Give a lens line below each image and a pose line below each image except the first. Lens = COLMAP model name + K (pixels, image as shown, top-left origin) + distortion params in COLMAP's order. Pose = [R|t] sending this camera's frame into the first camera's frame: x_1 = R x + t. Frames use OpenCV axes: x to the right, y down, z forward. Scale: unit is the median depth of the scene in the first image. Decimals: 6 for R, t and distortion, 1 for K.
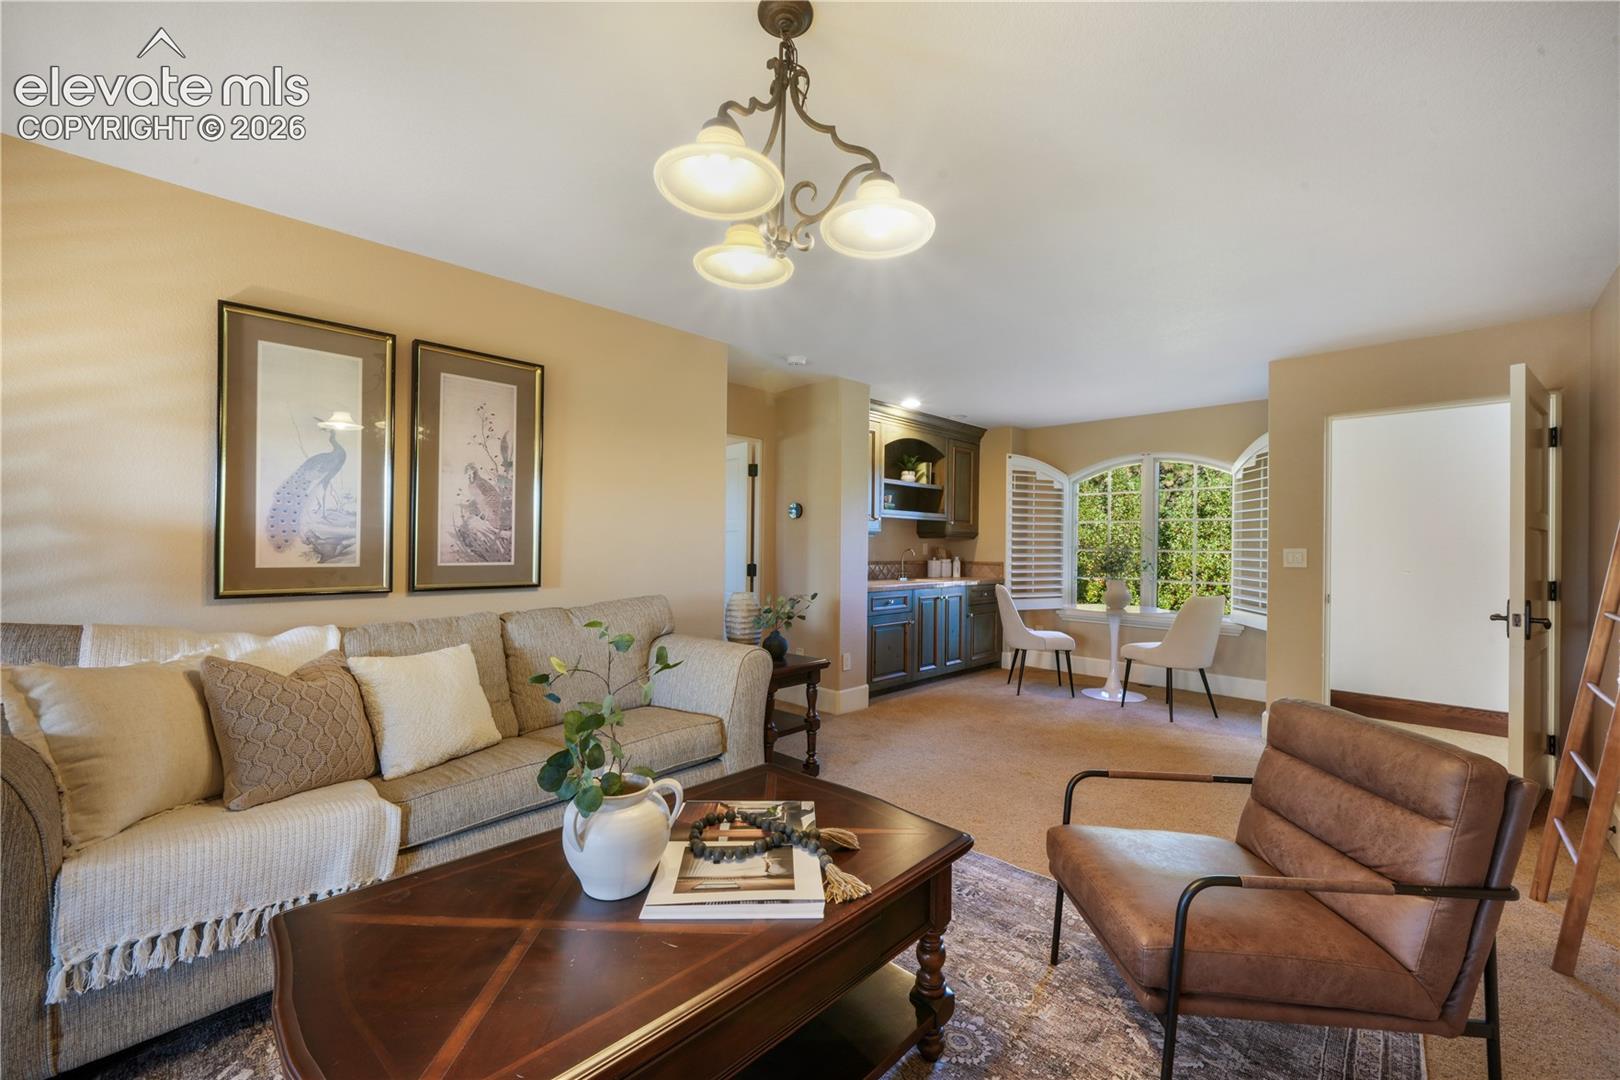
lens RADIAL K [[650.3, 0, 807.0], [0, 650.3, 540.4], [0, 0, 1]] dist [-0.008527, -0.000215]
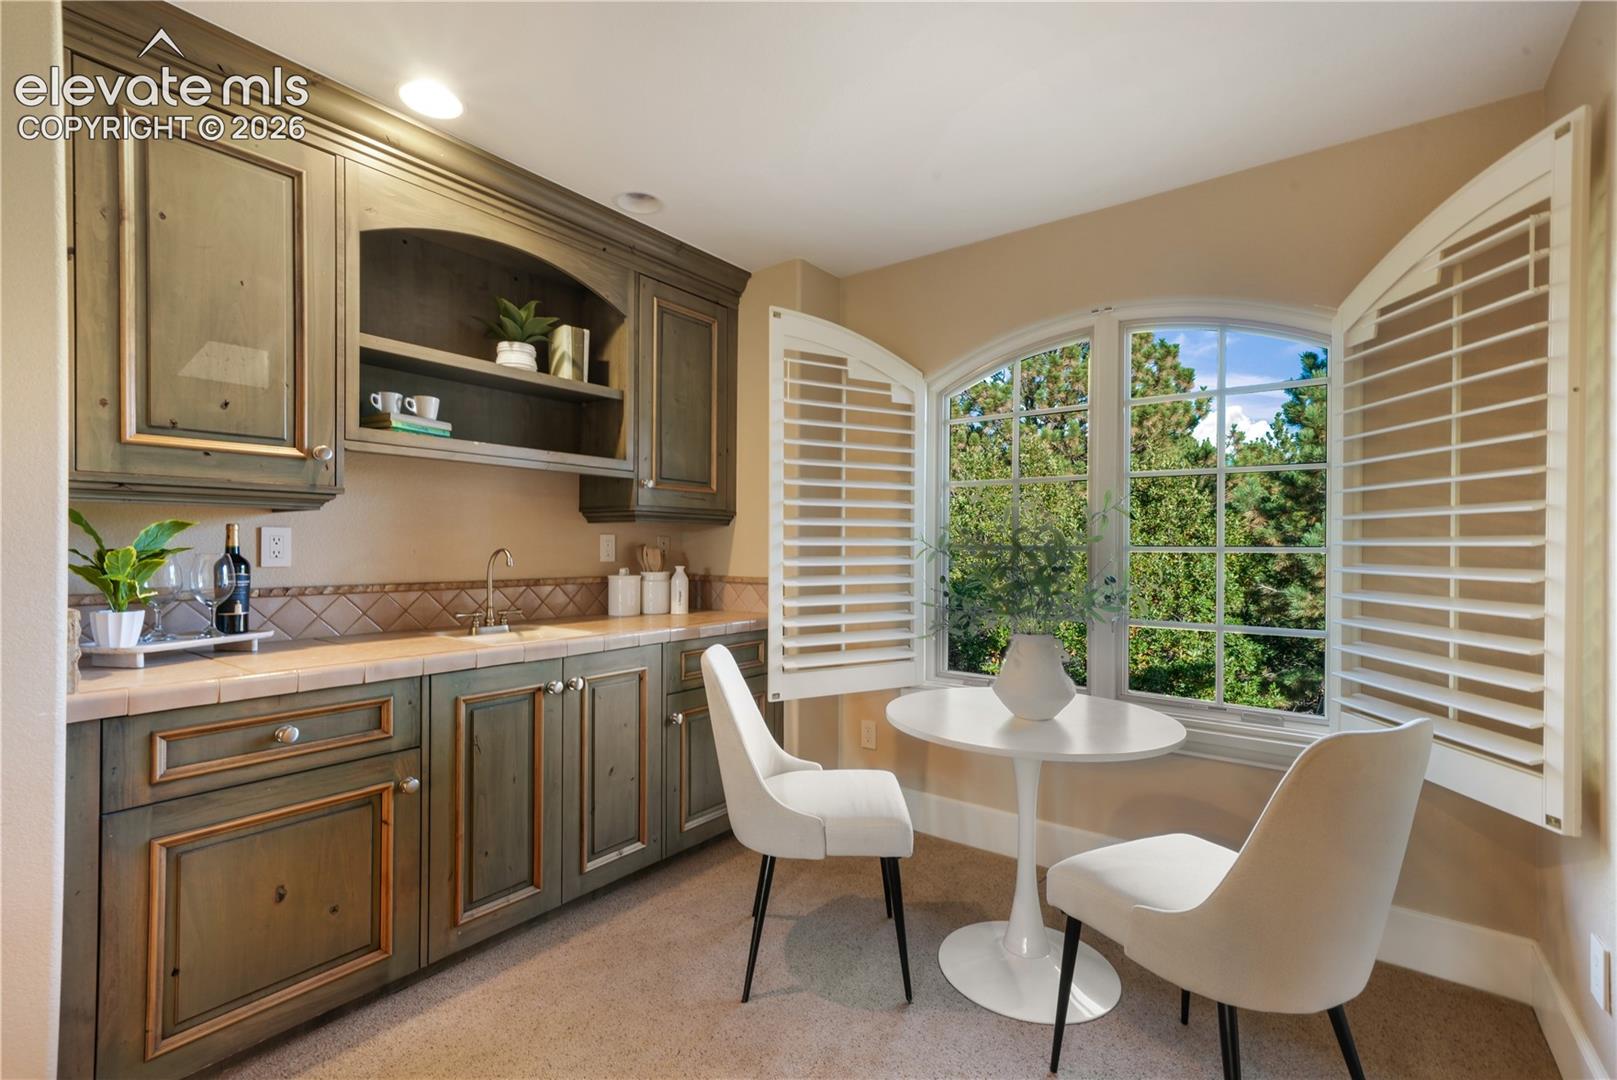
lens RADIAL K [[749.8, 0, 810.0], [0, 749.8, 542.8], [0, 0, 1]] dist [0.006004, 0.003817]
pose [[0.988199, -0.005153, 0.153086, 0.253287], [0.004676, 0.999983, 0.003474, 0.009084], [-0.153101, -0.002717, 0.988207, 0.527897]]
